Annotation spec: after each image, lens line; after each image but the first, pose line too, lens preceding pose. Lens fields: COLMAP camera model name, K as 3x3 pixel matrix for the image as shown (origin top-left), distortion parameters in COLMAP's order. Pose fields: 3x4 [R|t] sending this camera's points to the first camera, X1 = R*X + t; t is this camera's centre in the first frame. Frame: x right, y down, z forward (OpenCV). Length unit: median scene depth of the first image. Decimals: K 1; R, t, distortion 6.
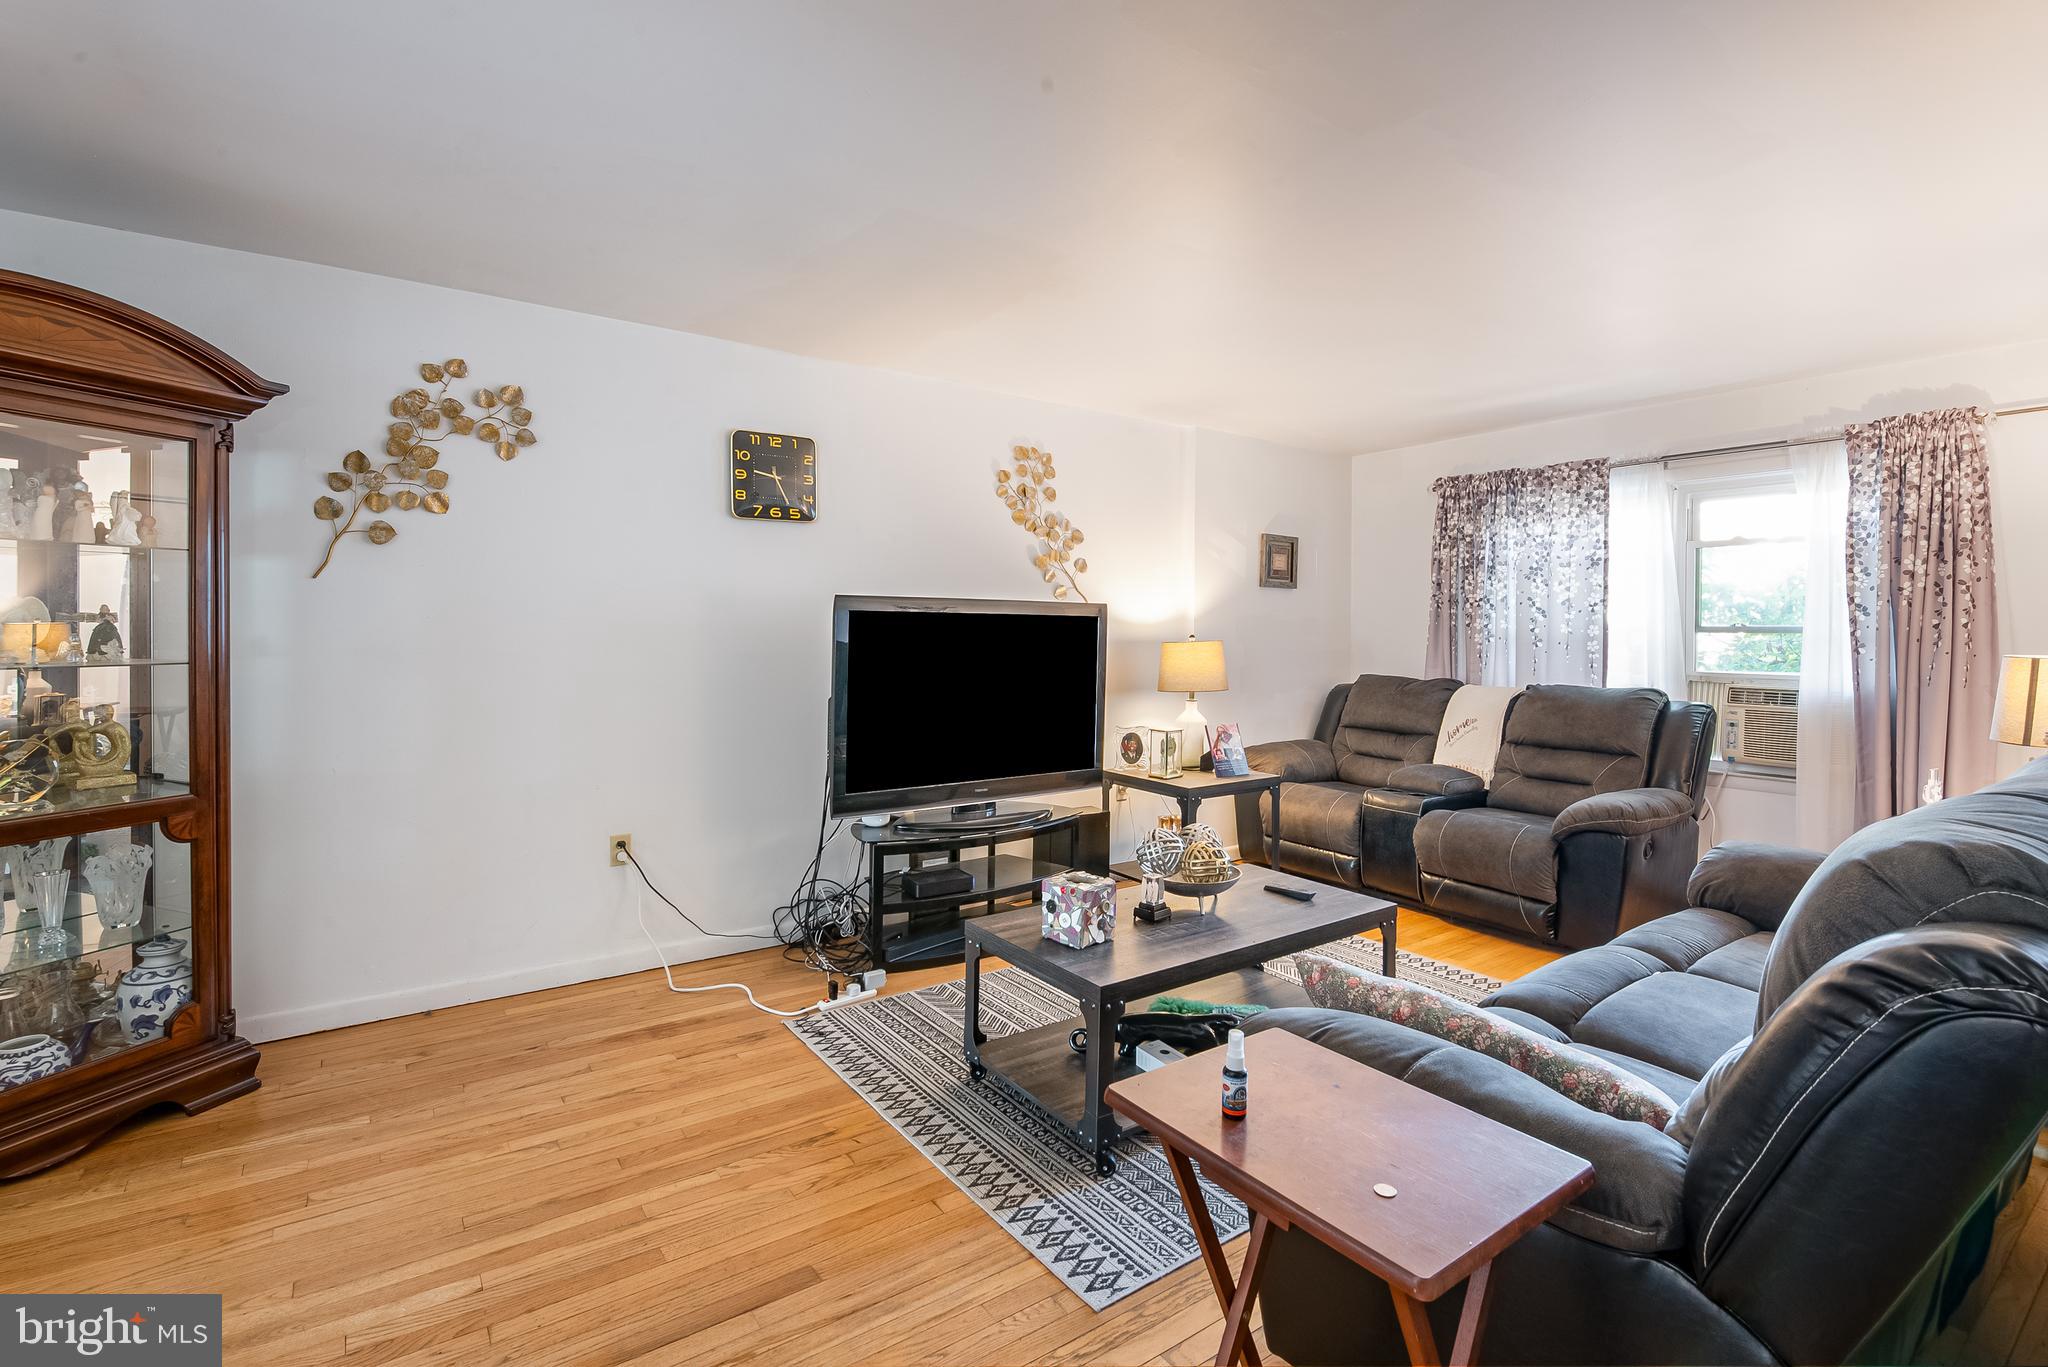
lens RADIAL K [[930.8, 0, 1038.3], [0, 930.8, 644.8], [0, 0, 1]] dist [-0.012824, -0.002273]
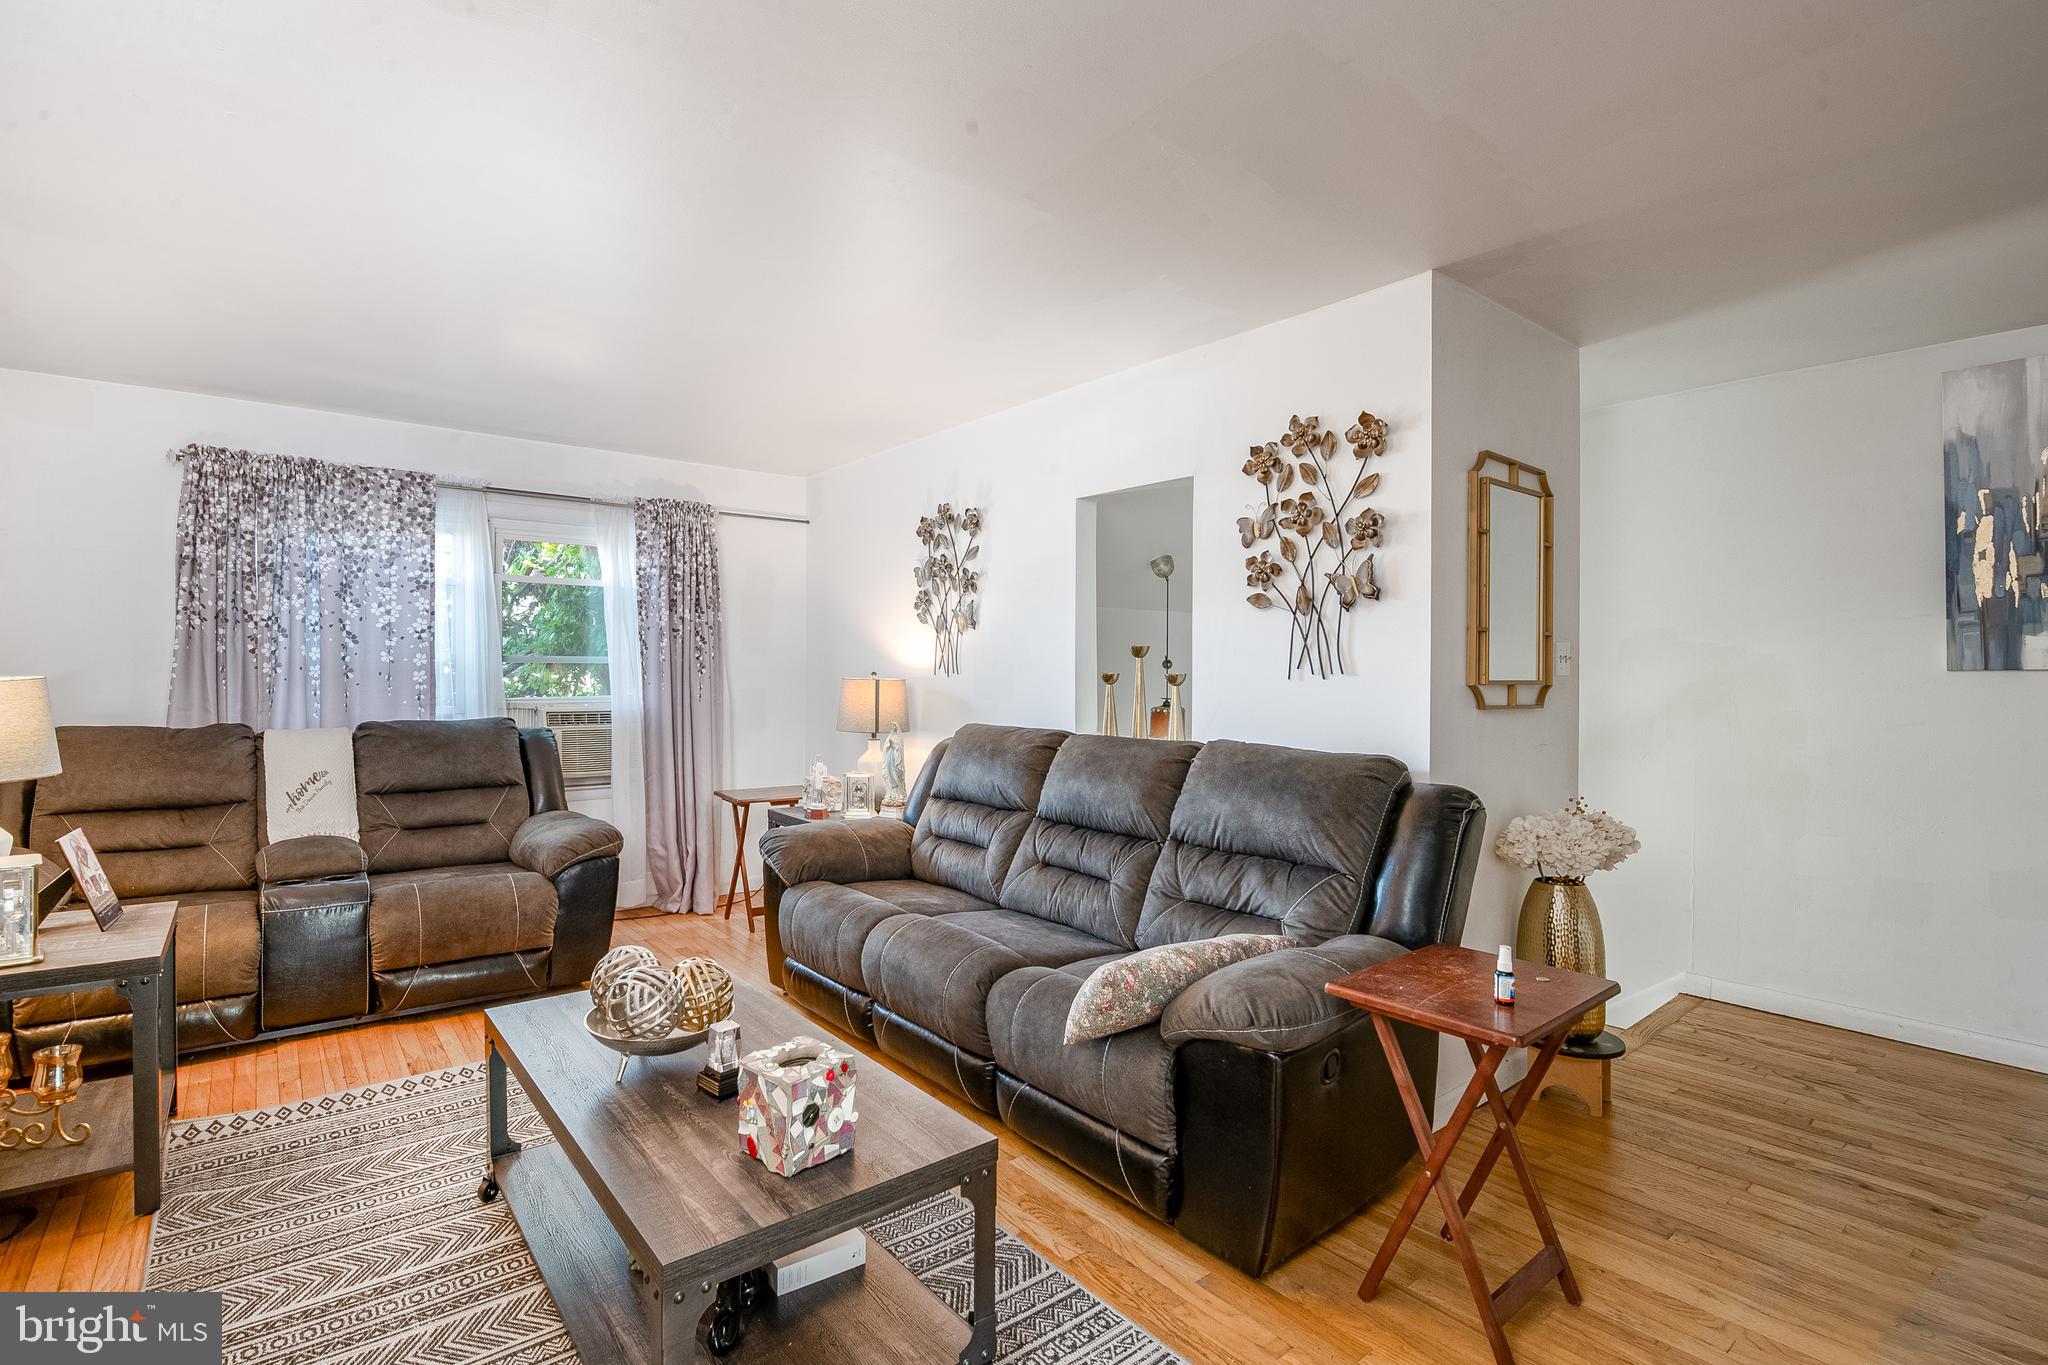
lens RADIAL K [[930.8, 0, 929.1], [0, 930.8, 675.2], [0, 0, 1]] dist [-0.012824, -0.002273]
pose [[-0.008653, -0.016197, 0.999831, -0.330990], [0.004842, 0.999856, 0.016239, -0.012112], [-0.999951, 0.004982, -0.008573, 0.509258]]
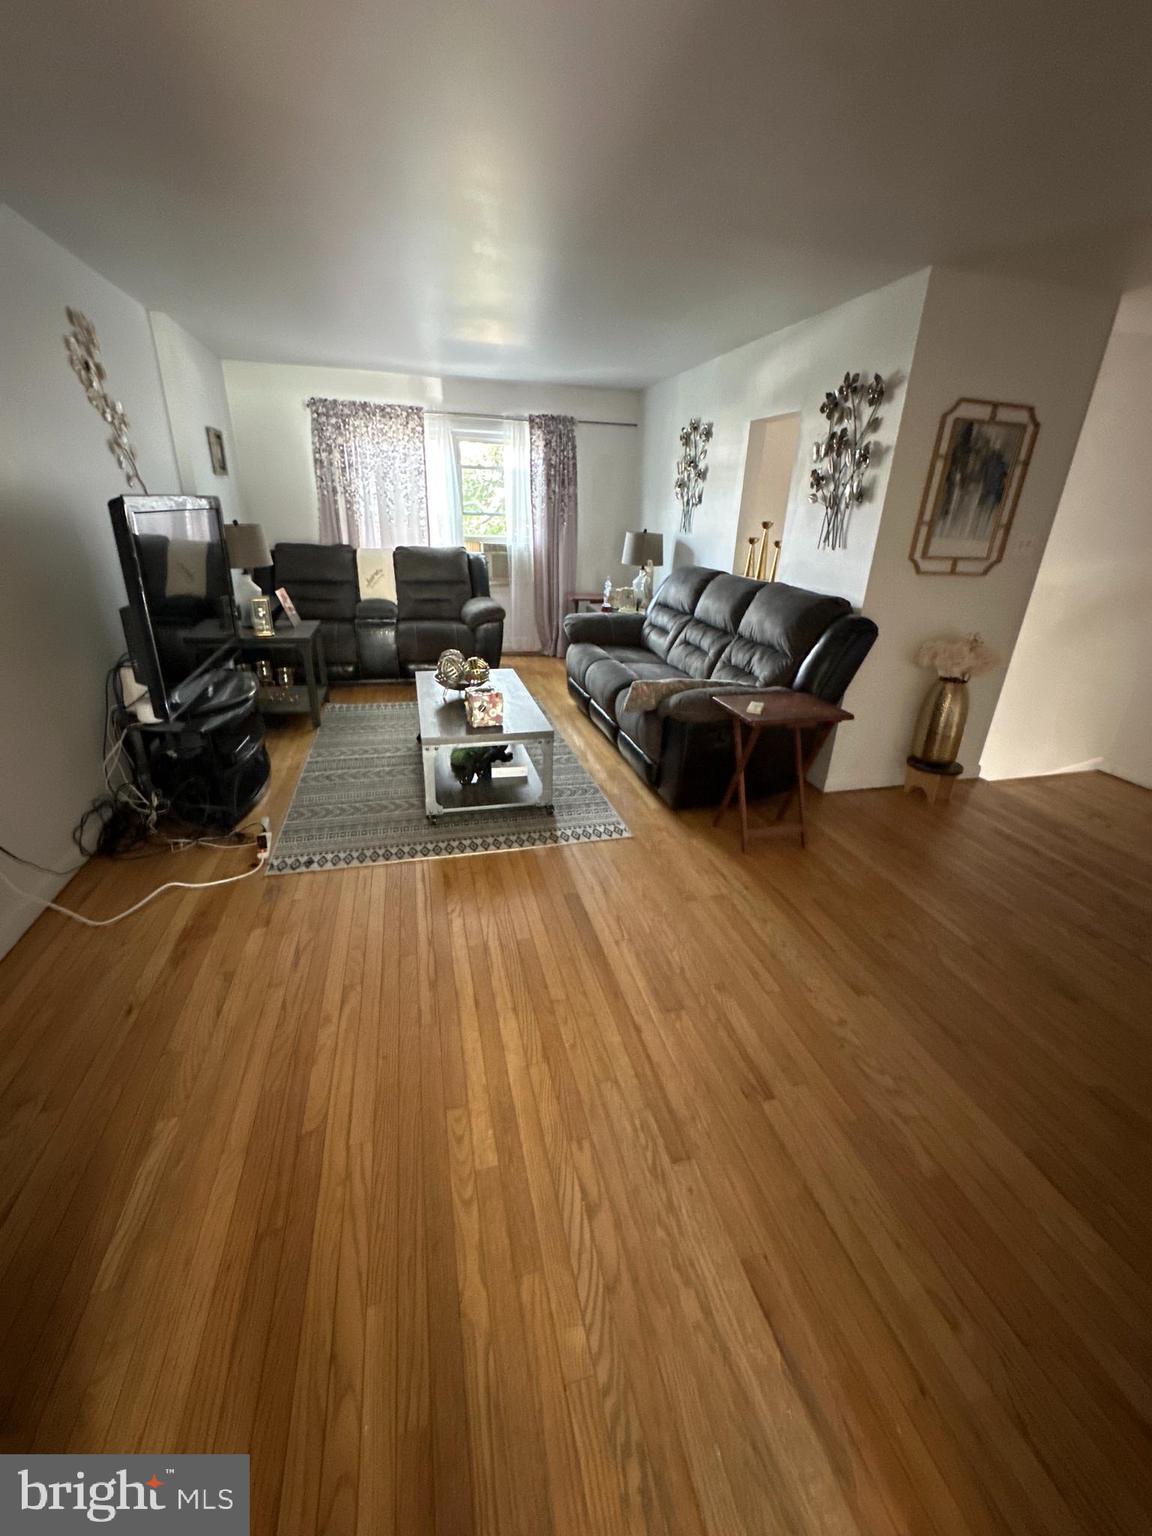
lens RADIAL K [[616.0, 0, 570.3], [0, 616.0, 768.4], [0, 0, 1]] dist [-0.002083, -0.000501]
pose [[0.368421, -0.364271, 0.855320, -0.527778], [-0.018620, 0.916960, 0.398543, -0.044832], [-0.929472, -0.162758, 0.331045, 0.244144]]
